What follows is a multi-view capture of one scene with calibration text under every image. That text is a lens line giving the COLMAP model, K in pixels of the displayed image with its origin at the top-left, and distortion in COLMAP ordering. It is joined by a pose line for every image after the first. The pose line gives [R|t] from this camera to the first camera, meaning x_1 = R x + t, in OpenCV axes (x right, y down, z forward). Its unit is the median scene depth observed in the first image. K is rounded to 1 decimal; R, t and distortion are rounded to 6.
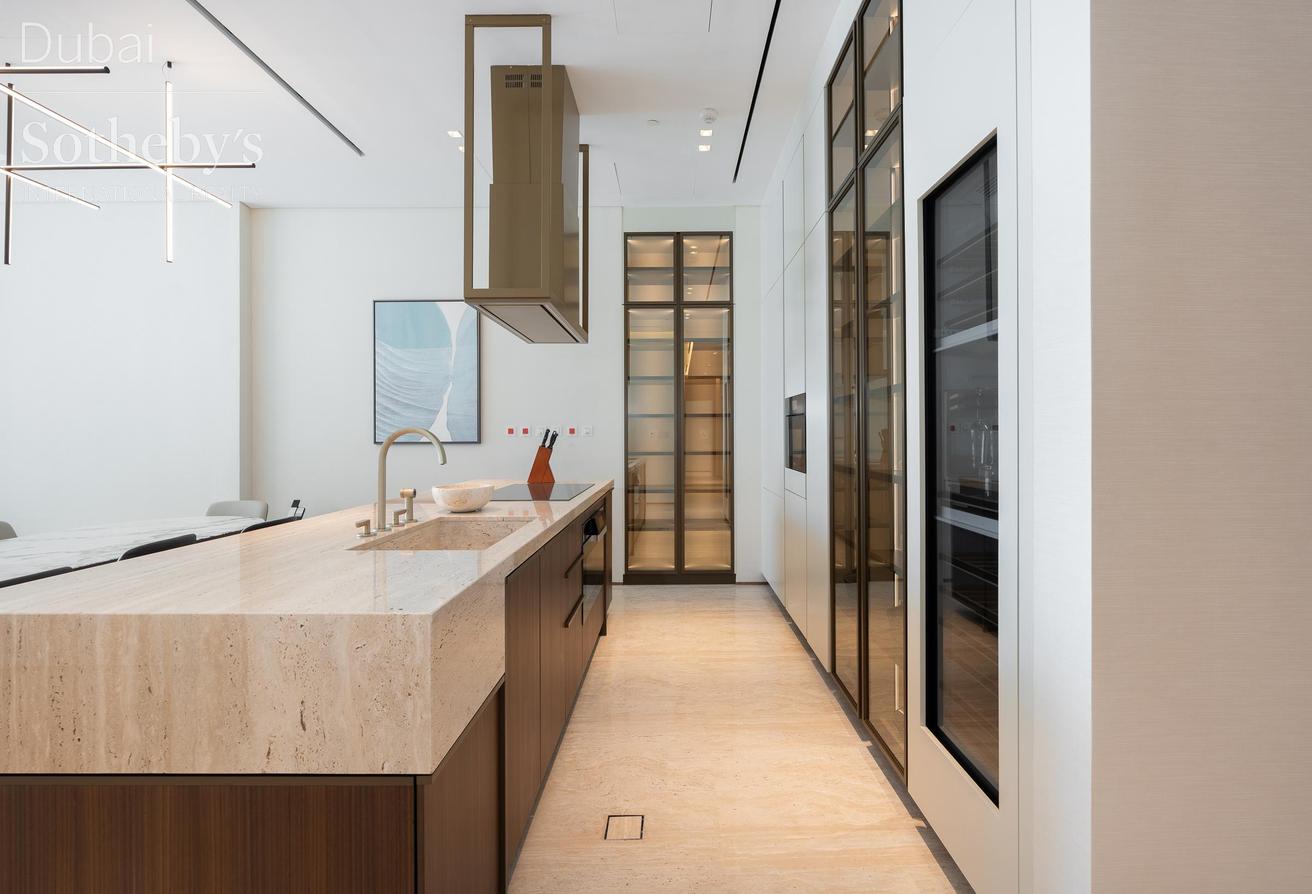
lens RADIAL K [[604.5, 0, 680.4], [0, 604.5, 430.7], [0, 0, 1]] dist [-0.003549, 0.001219]
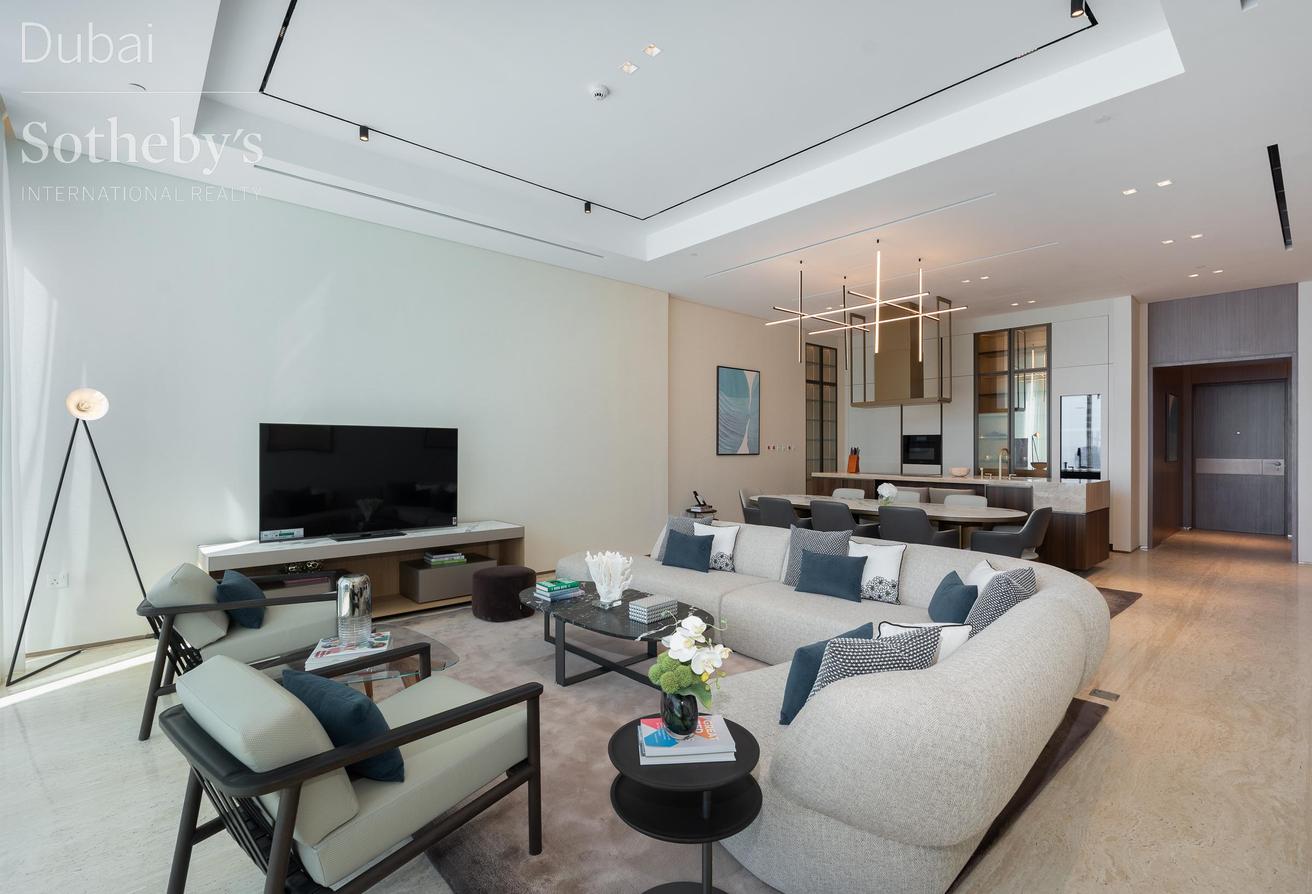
lens RADIAL K [[604.5, 0, 661.5], [0, 604.5, 453.0], [0, 0, 1]] dist [-0.003549, 0.001219]
pose [[0.736897, 0.001466, 0.676003, -2.181419], [-0.009825, 0.999915, 0.008542, 0.005092], [-0.675933, -0.012936, 0.736849, -0.102891]]
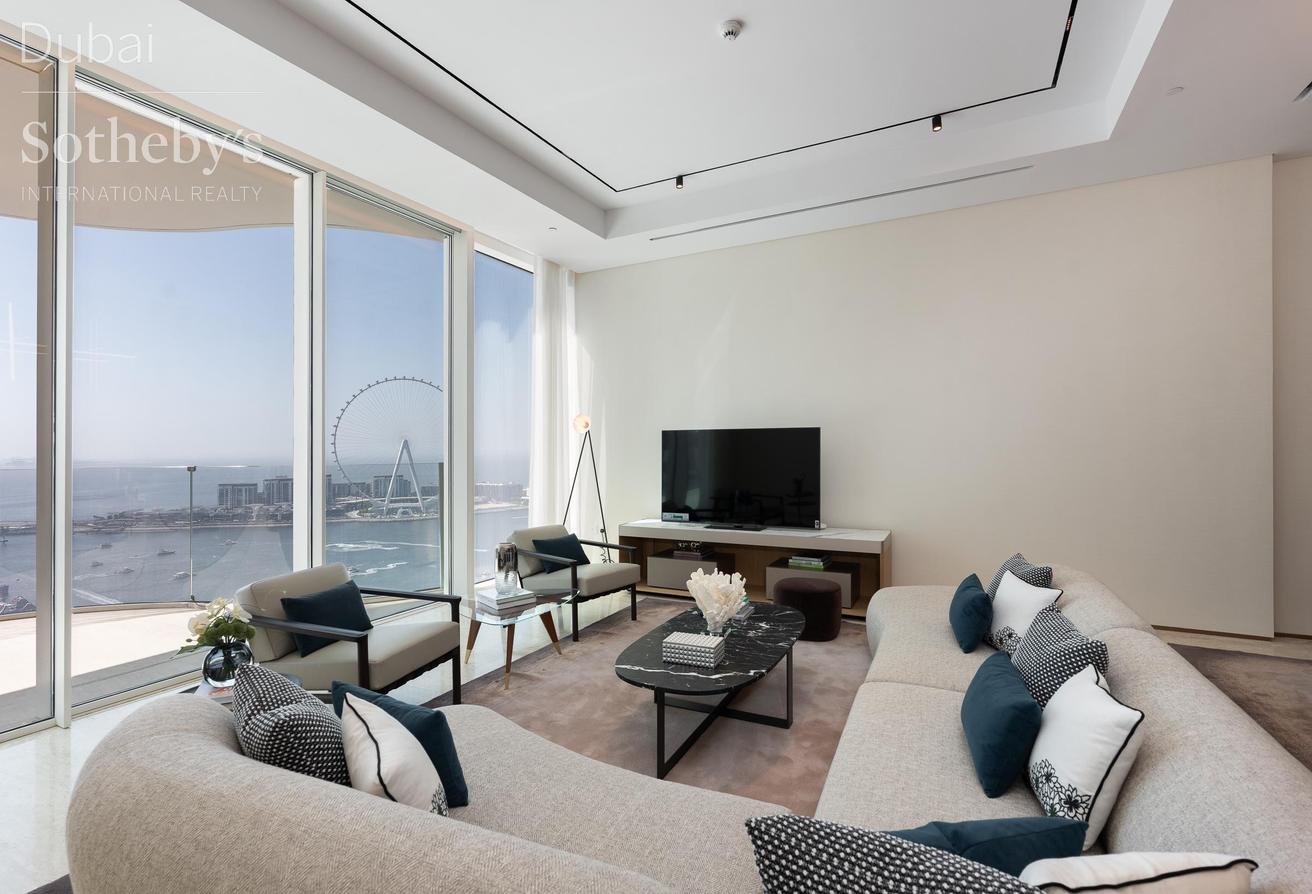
lens RADIAL K [[604.5, 0, 655.5], [0, 604.5, 442.3], [0, 0, 1]] dist [-0.003549, 0.001219]
pose [[0.883276, -0.007173, -0.468799, -1.346875], [0.007665, 0.999970, -0.000857, -0.002962], [0.468791, -0.002836, 0.883305, -0.095017]]
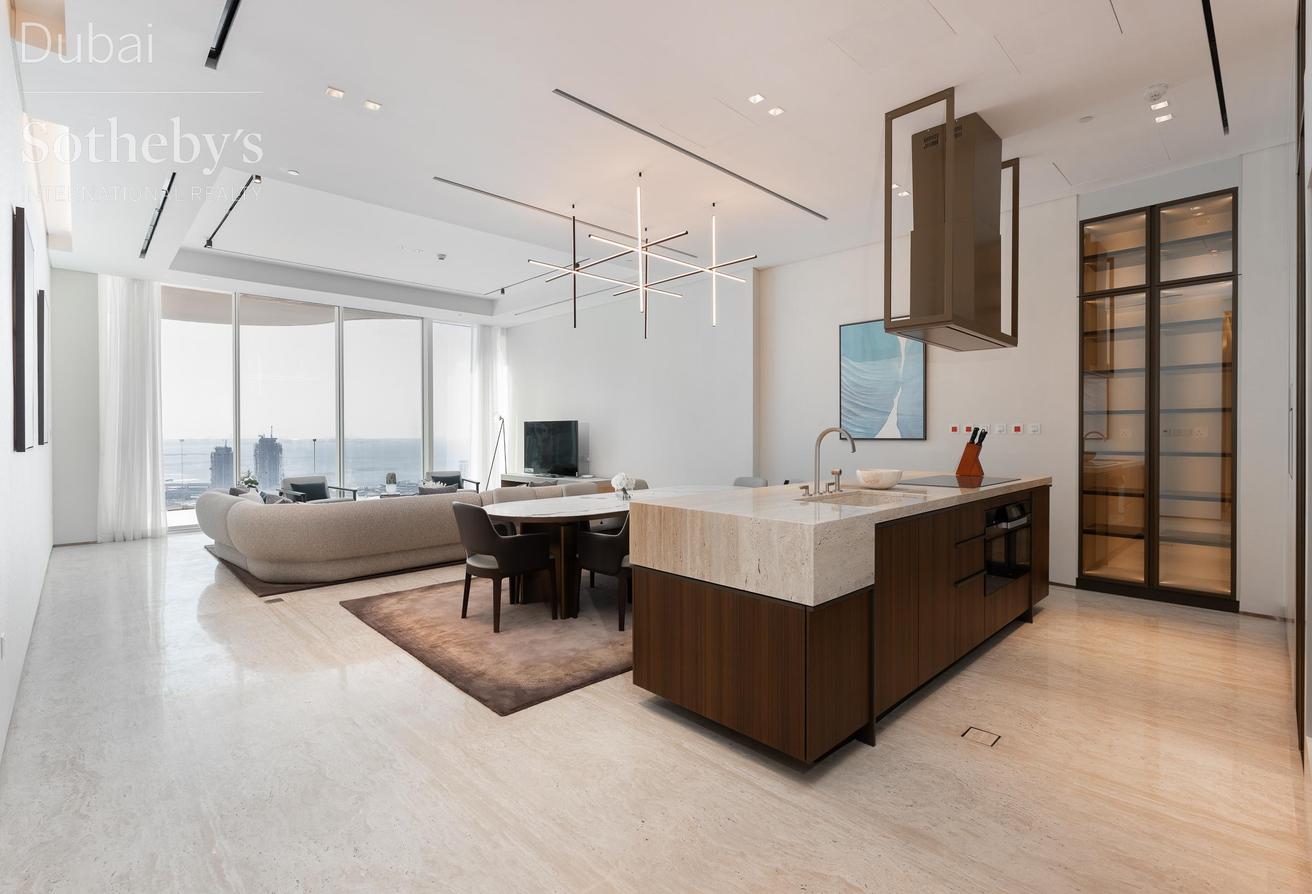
lens RADIAL K [[604.5, 0, 658.0], [0, 604.5, 438.2], [0, 0, 1]] dist [-0.003549, 0.001219]
pose [[0.696658, 0.009854, -0.717336, 0.167214], [0.002457, 0.999867, 0.016121, -0.002334], [0.717399, -0.012993, 0.696541, -0.187985]]
